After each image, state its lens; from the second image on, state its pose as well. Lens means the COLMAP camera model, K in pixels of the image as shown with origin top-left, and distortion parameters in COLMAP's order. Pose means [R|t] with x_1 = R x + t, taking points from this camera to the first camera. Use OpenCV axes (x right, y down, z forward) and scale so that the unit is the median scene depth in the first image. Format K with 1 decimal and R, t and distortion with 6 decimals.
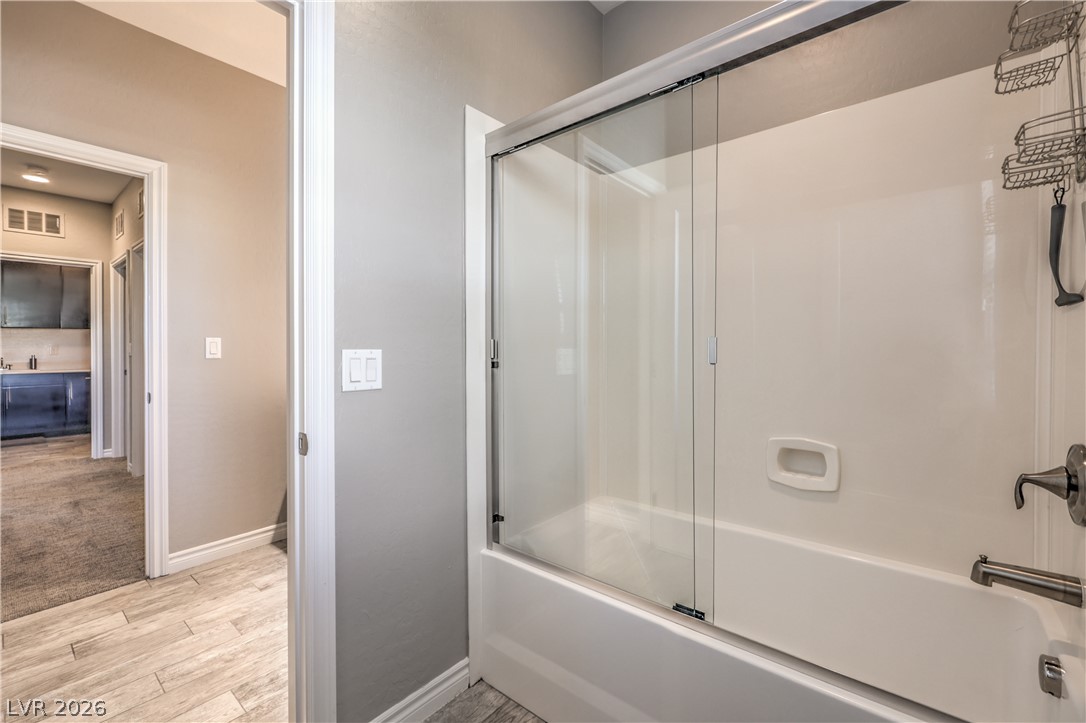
lens RADIAL K [[445.8, 0, 540.6], [0, 445.8, 351.3], [0, 0, 1]] dist [-0.002000, 0.000372]
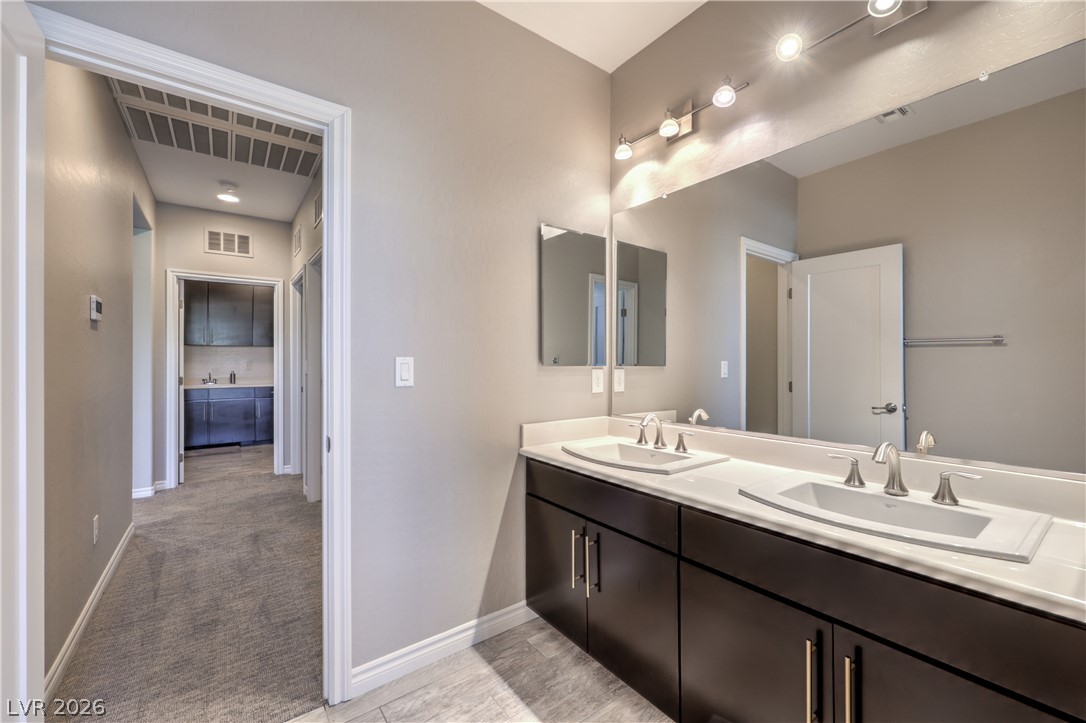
lens RADIAL K [[445.8, 0, 547.8], [0, 445.8, 364.5], [0, 0, 1]] dist [-0.002000, 0.000372]
pose [[0.969378, 0.001061, -0.245571, -0.171744], [-0.001675, 0.999996, -0.002290, -0.008855], [0.245568, 0.002631, 0.969376, 0.186500]]
